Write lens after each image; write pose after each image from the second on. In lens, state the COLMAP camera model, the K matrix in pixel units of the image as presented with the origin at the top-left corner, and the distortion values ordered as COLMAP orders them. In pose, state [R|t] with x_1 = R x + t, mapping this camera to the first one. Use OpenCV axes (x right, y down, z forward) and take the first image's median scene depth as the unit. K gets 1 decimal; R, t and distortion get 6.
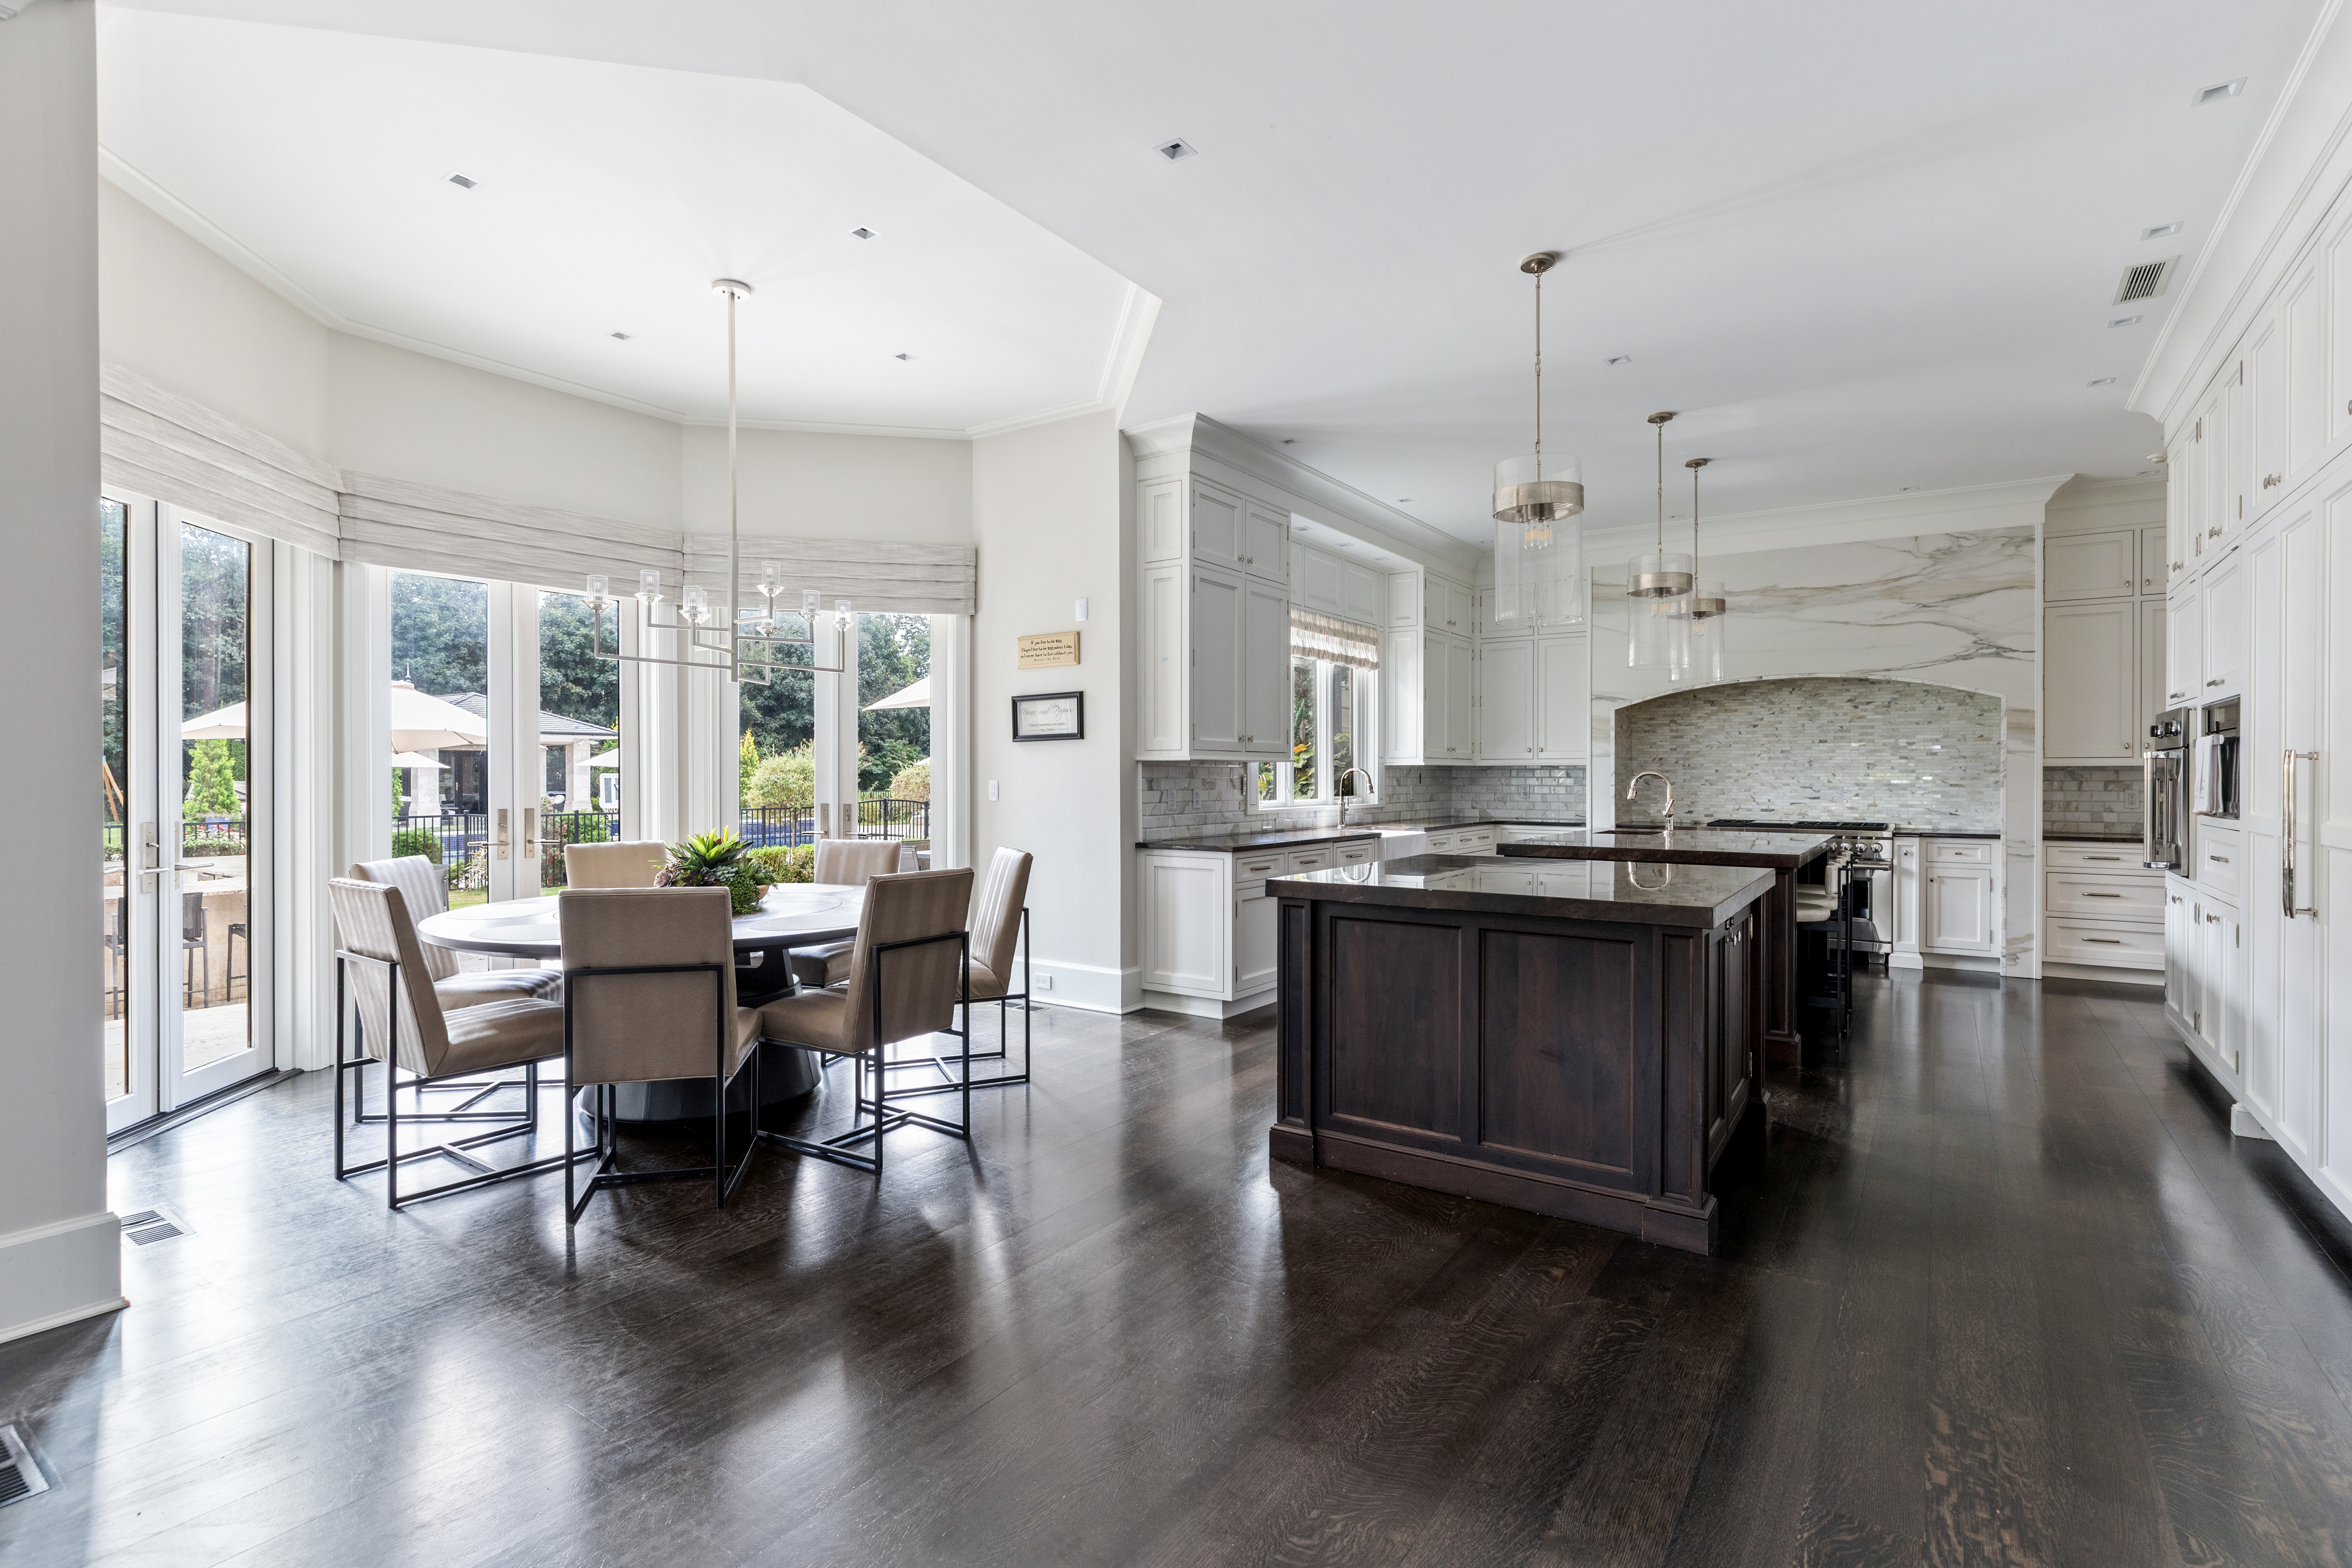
lens RADIAL K [[1127.5, 0, 1174.0], [0, 1127.5, 788.7], [0, 0, 1]] dist [0.024390, 0.000144]
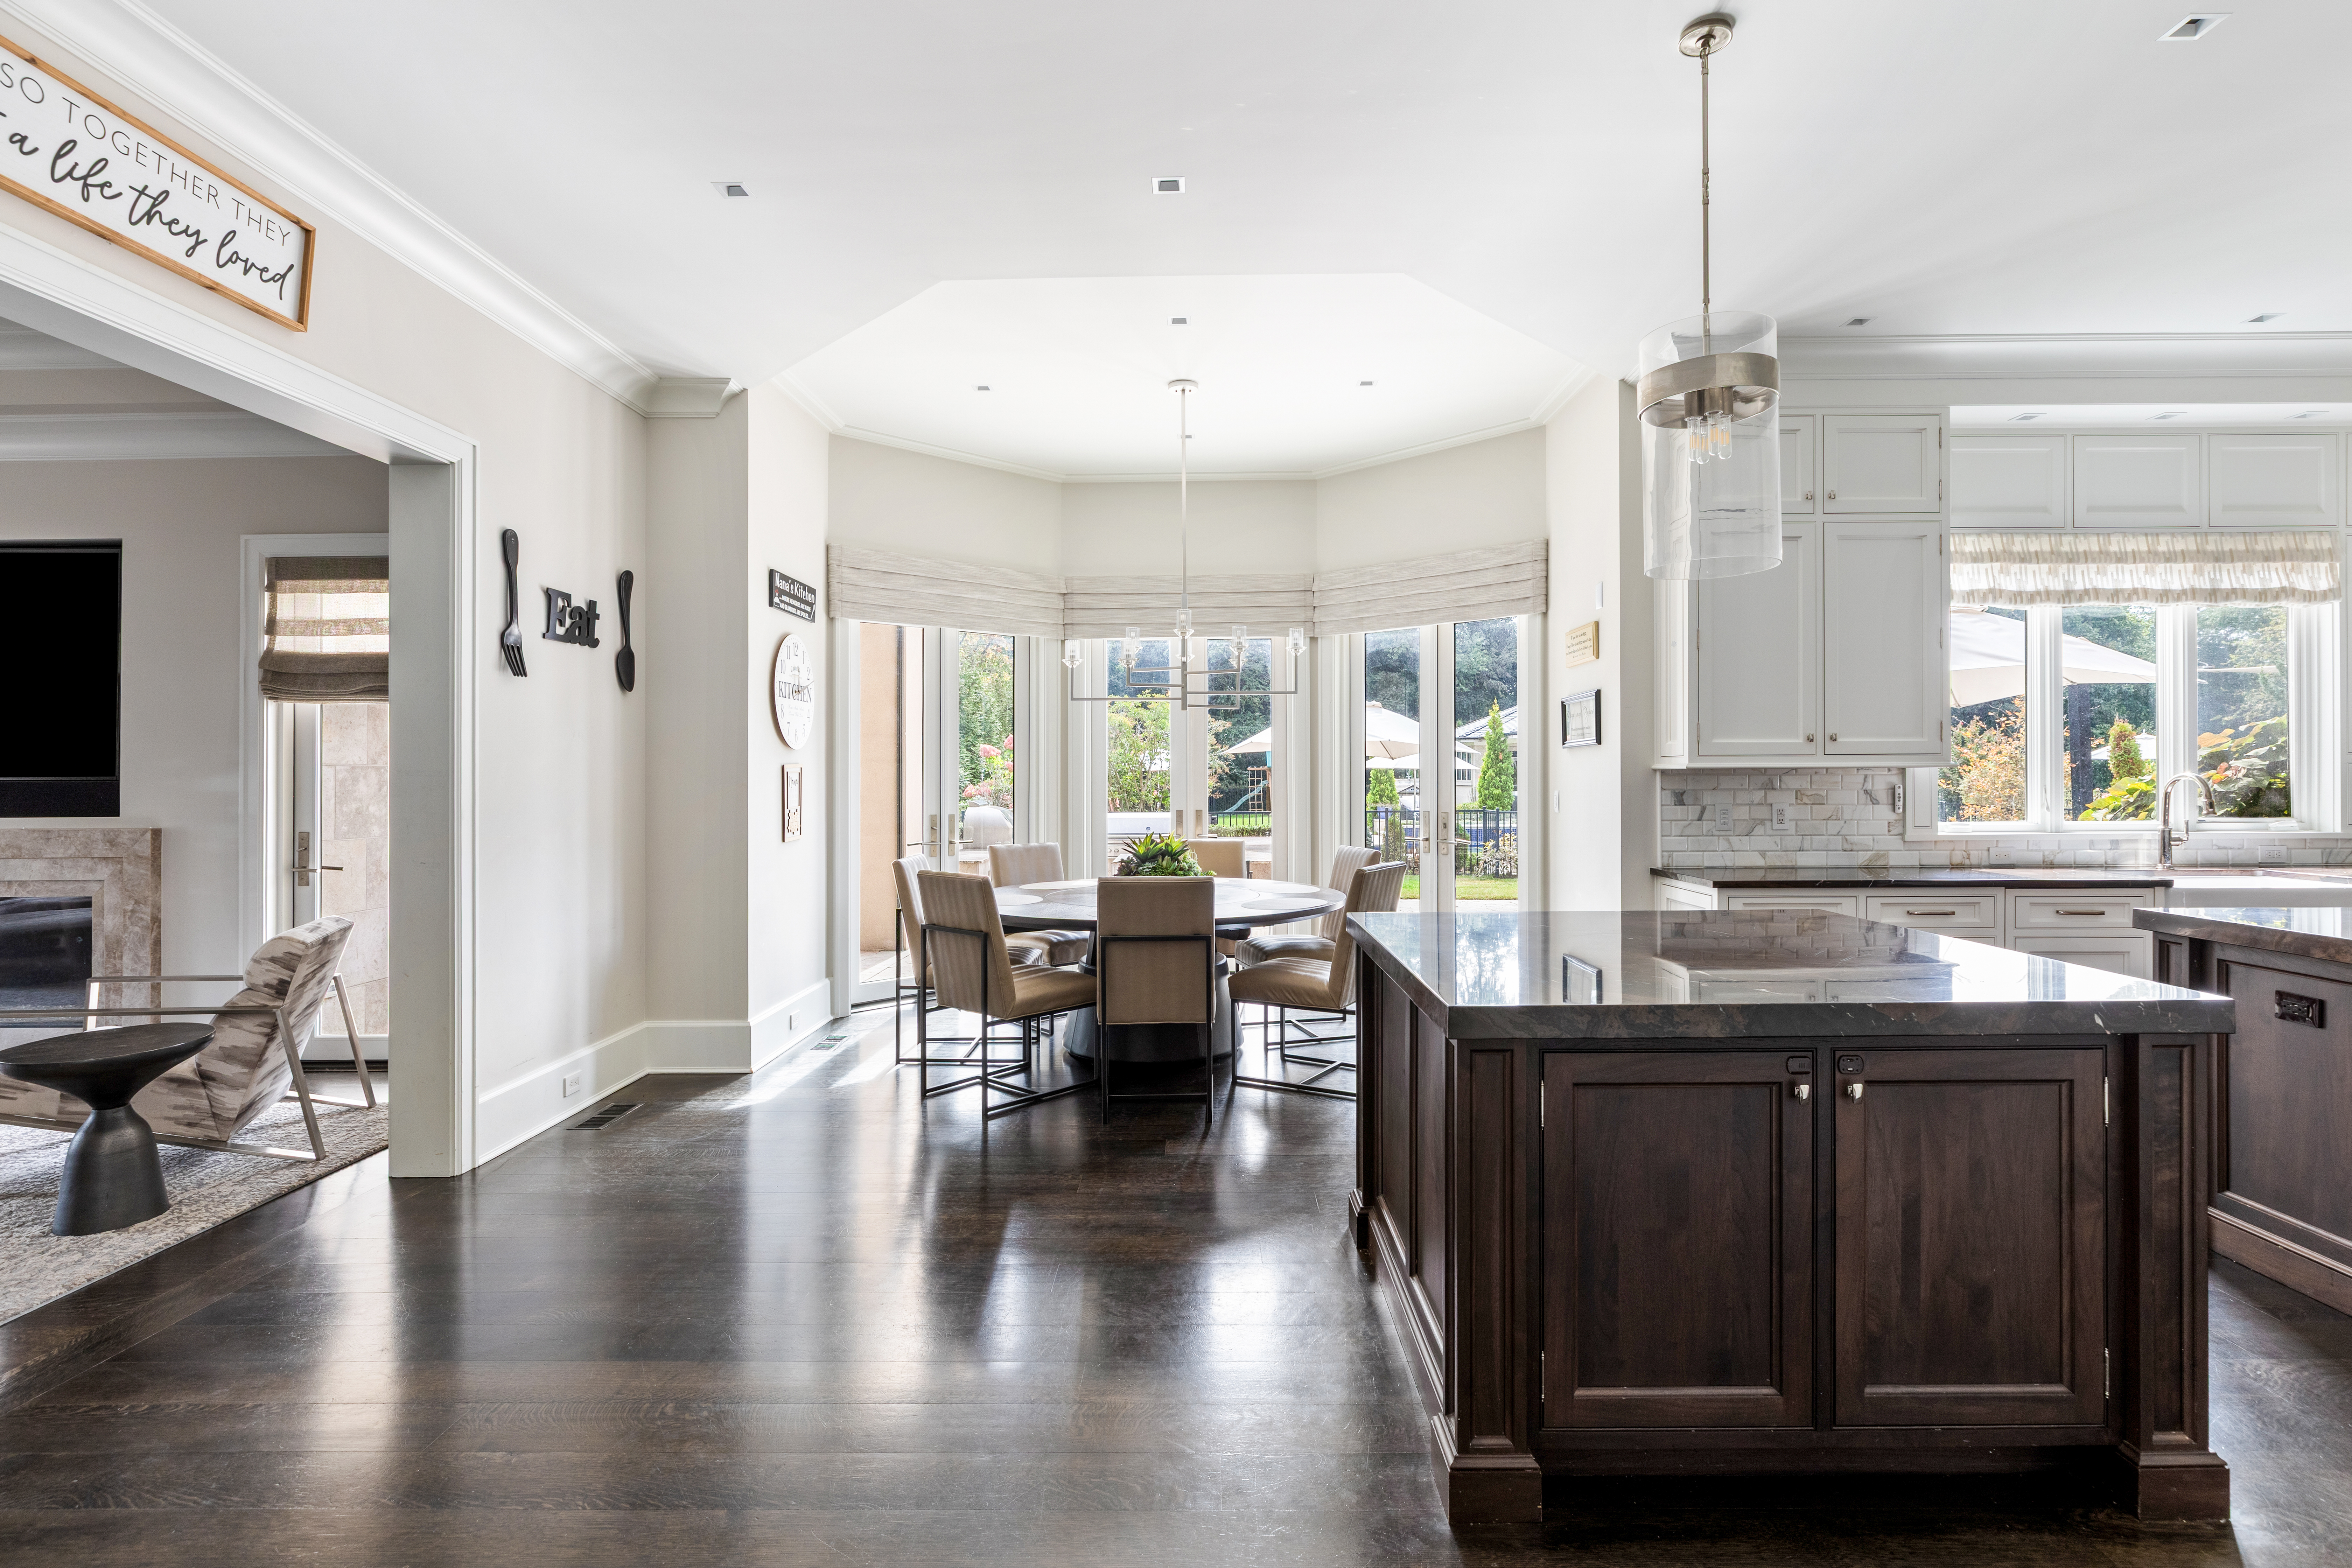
lens RADIAL K [[1150.1, 0, 1179.6], [0, 1150.1, 771.1], [0, 0, 1]] dist [-0.003491, -0.000037]
pose [[0.564295, -0.005430, -0.825555, 0.446478], [-0.003902, 0.999950, -0.009244, -0.013485], [0.825564, 0.008437, 0.564246, 0.225109]]
